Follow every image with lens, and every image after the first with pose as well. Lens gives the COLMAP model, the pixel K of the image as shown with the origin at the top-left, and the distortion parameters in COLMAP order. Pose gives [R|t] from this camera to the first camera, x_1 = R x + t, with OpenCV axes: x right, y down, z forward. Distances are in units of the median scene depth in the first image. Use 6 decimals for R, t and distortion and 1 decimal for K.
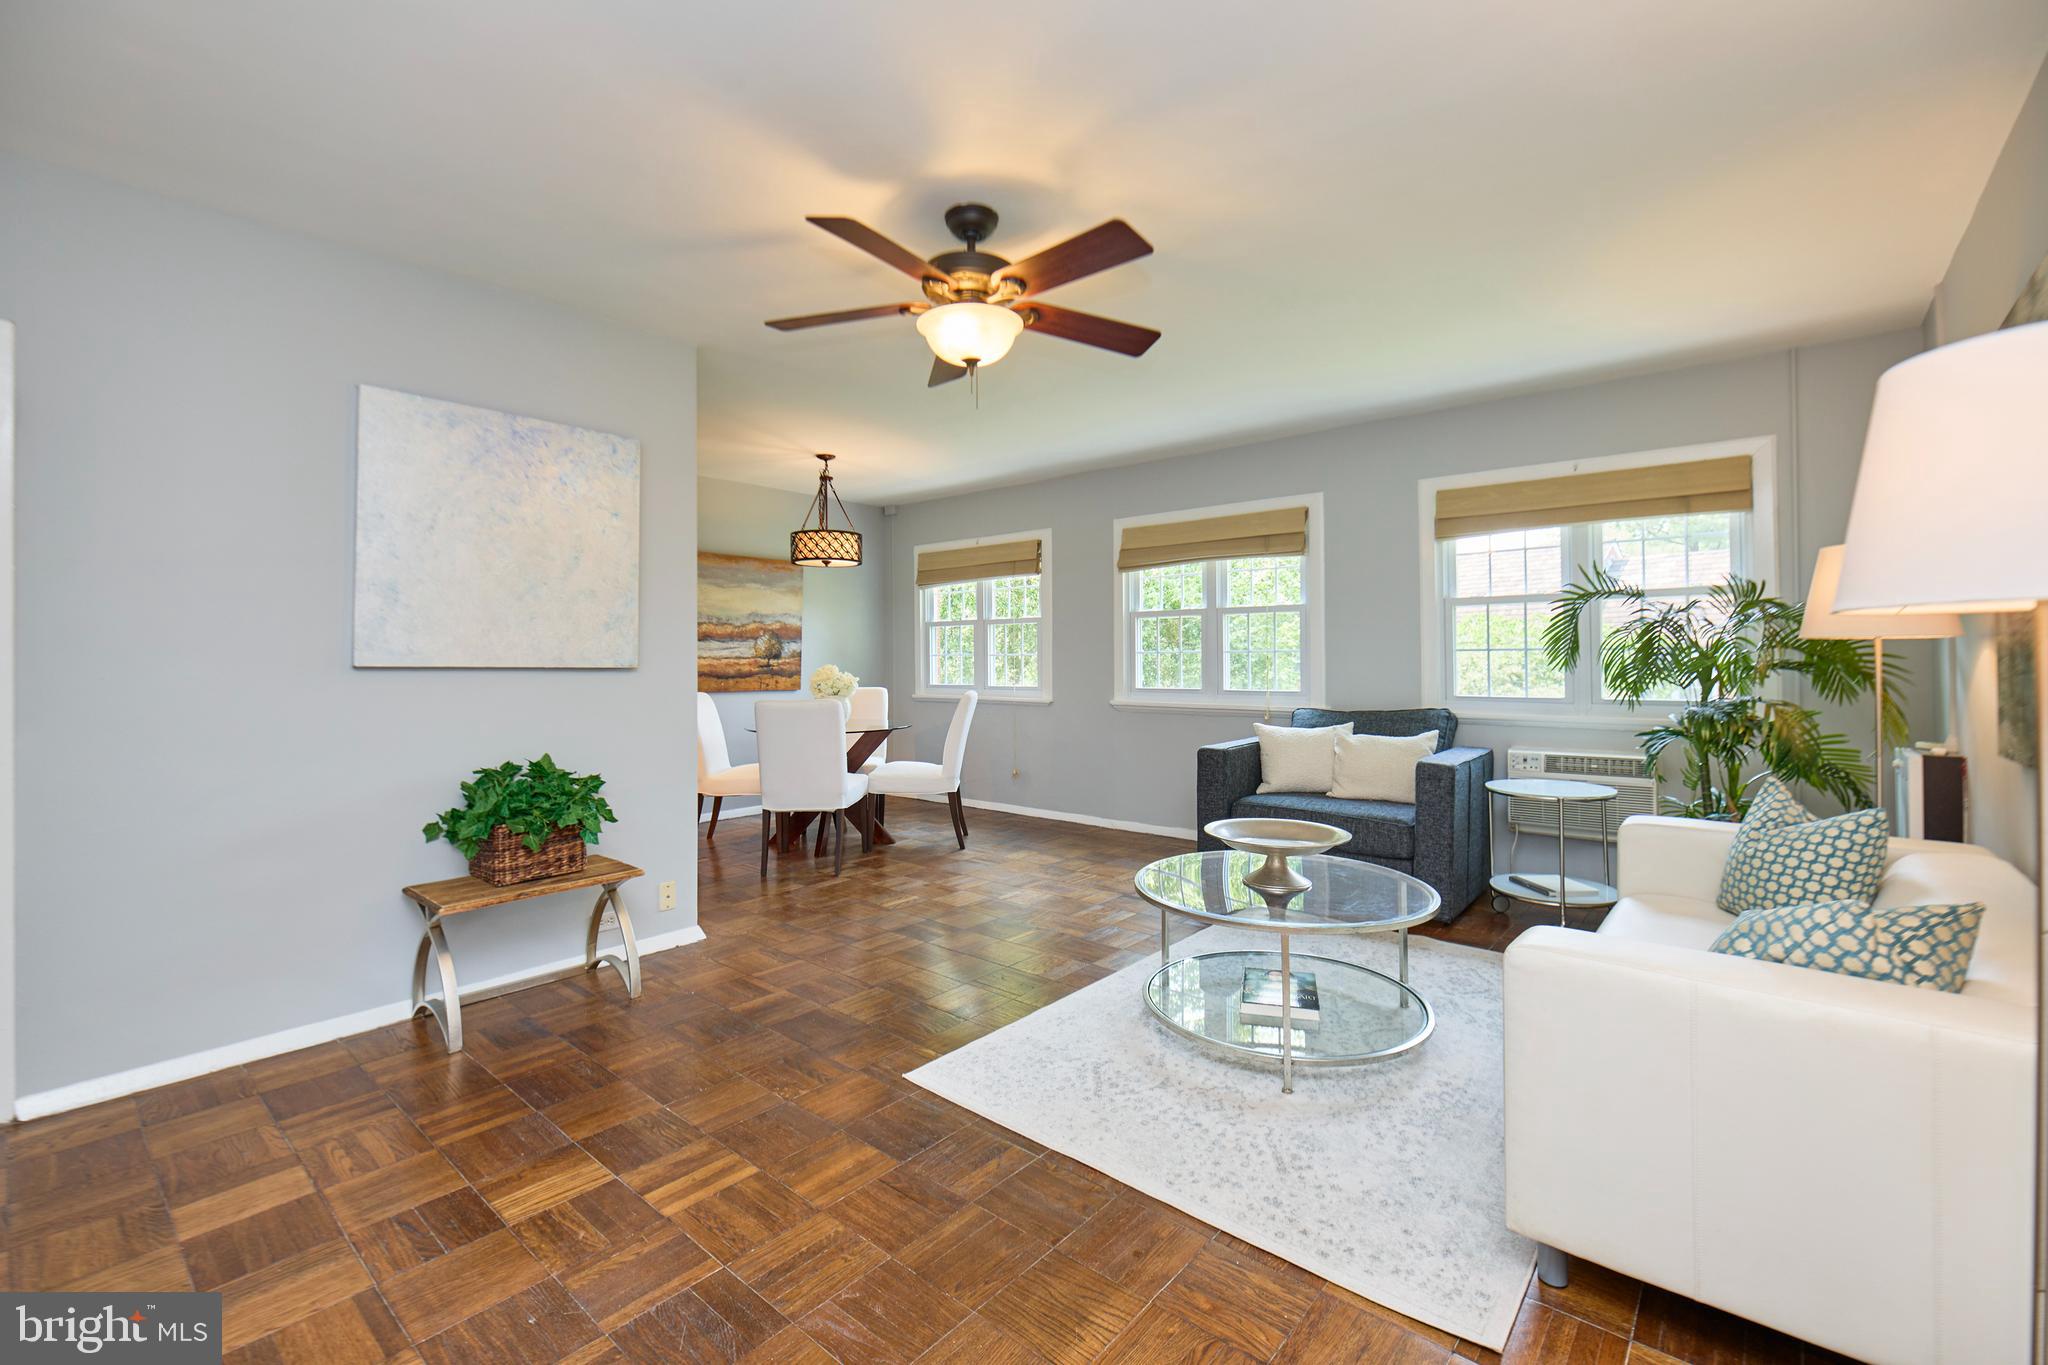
lens RADIAL K [[886.3, 0, 1036.3], [0, 886.3, 669.2], [0, 0, 1]] dist [-0.007234, 0.000278]
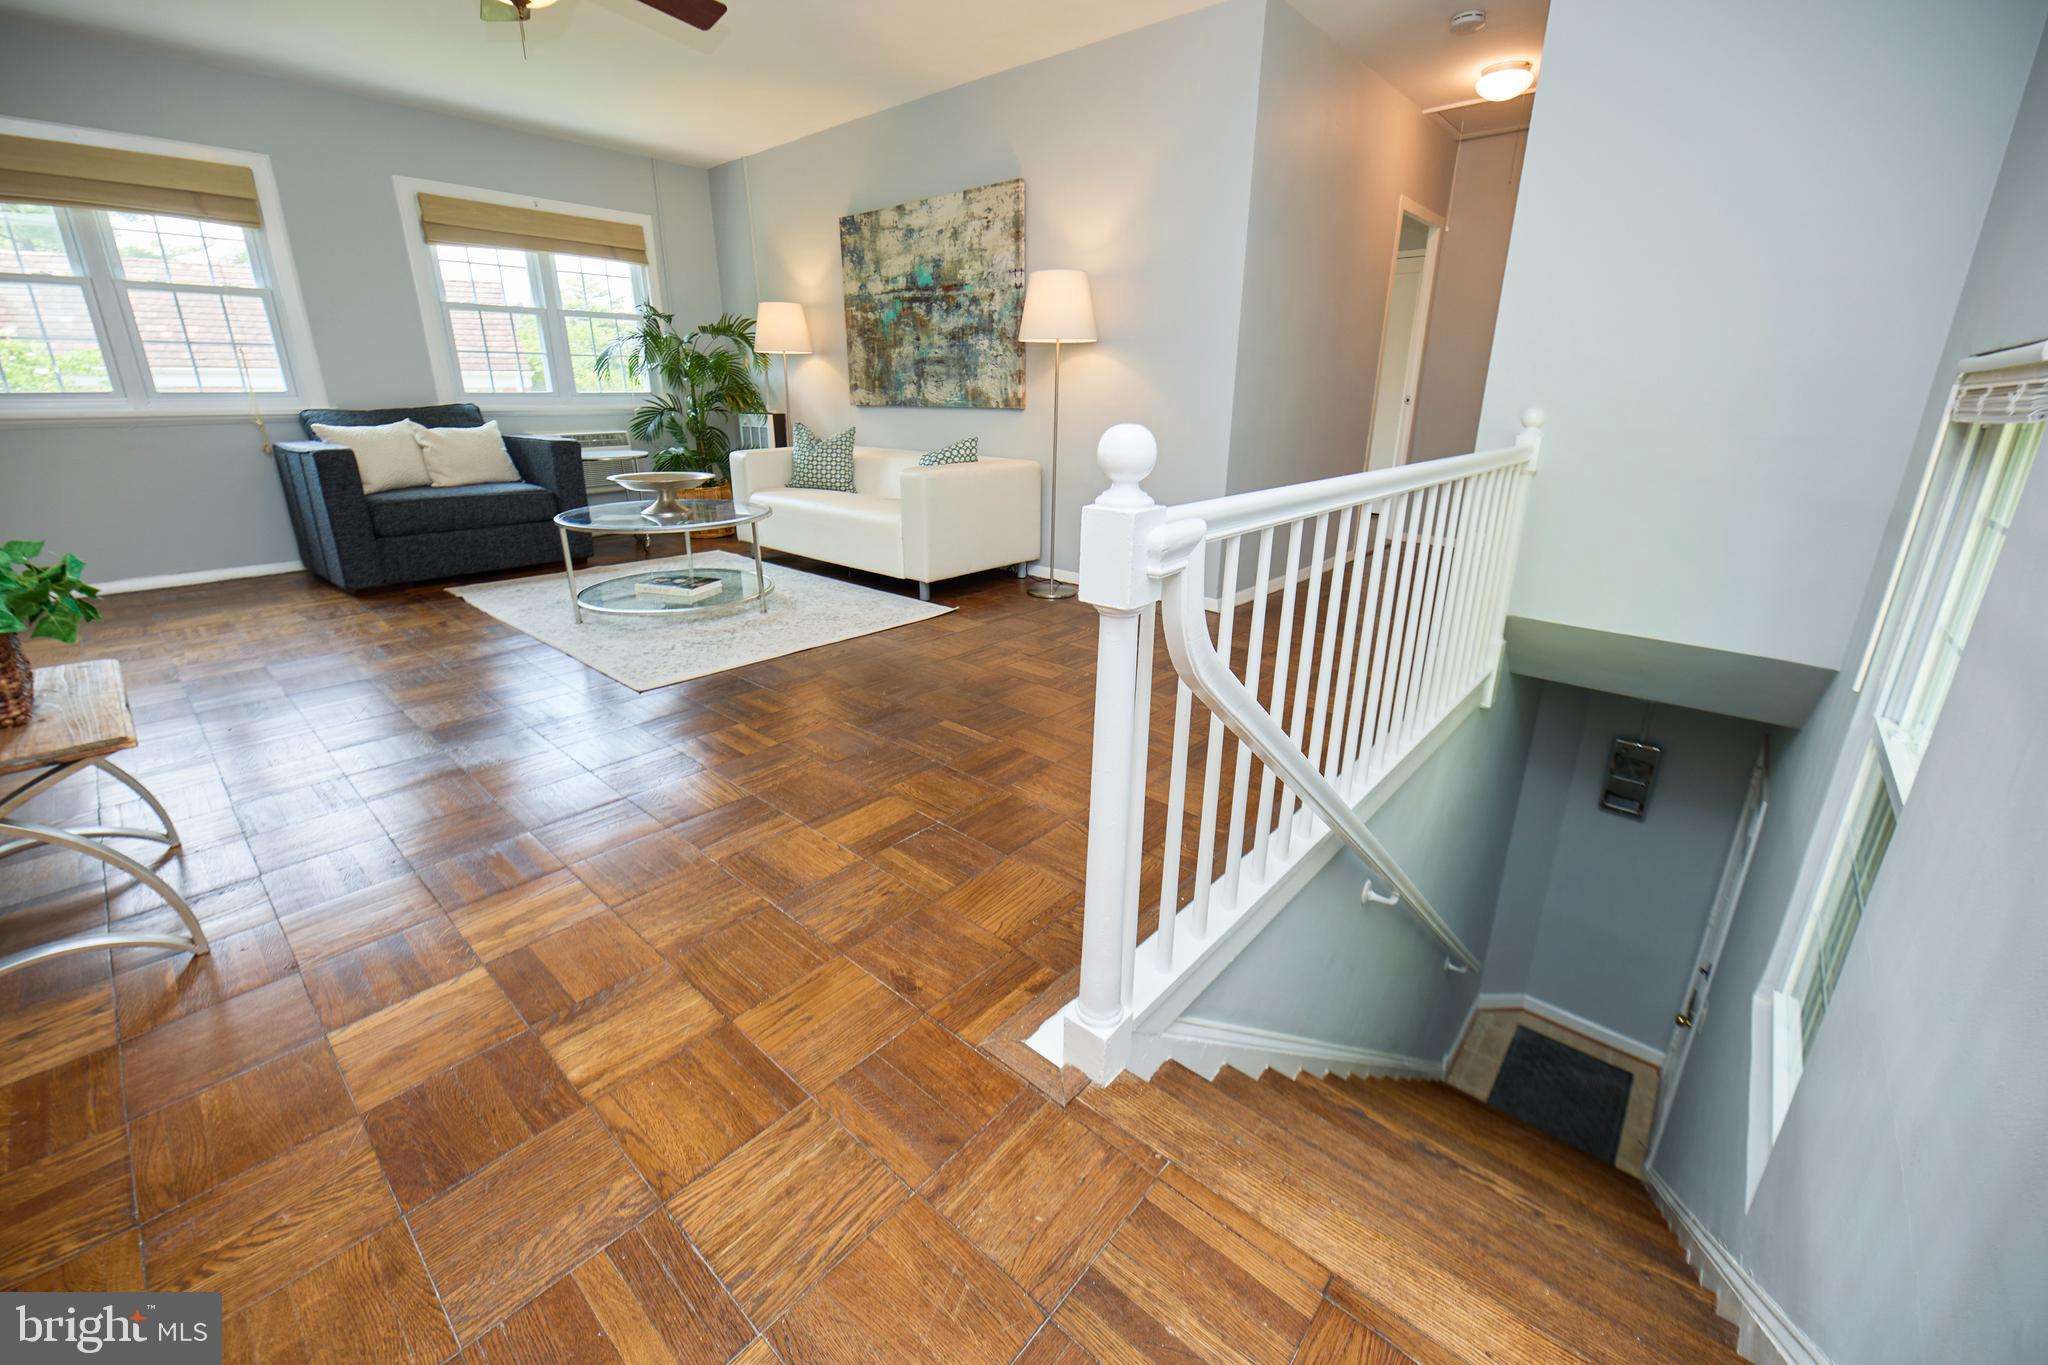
lens RADIAL K [[822.9, 0, 1020.4], [0, 822.9, 668.0], [0, 0, 1]] dist [0.001541, -0.002055]
pose [[0.021615, -0.312971, 0.949517, -0.736053], [0.006758, 0.949763, 0.312898, 0.044948], [-0.999744, -0.000347, 0.022644, 0.267054]]
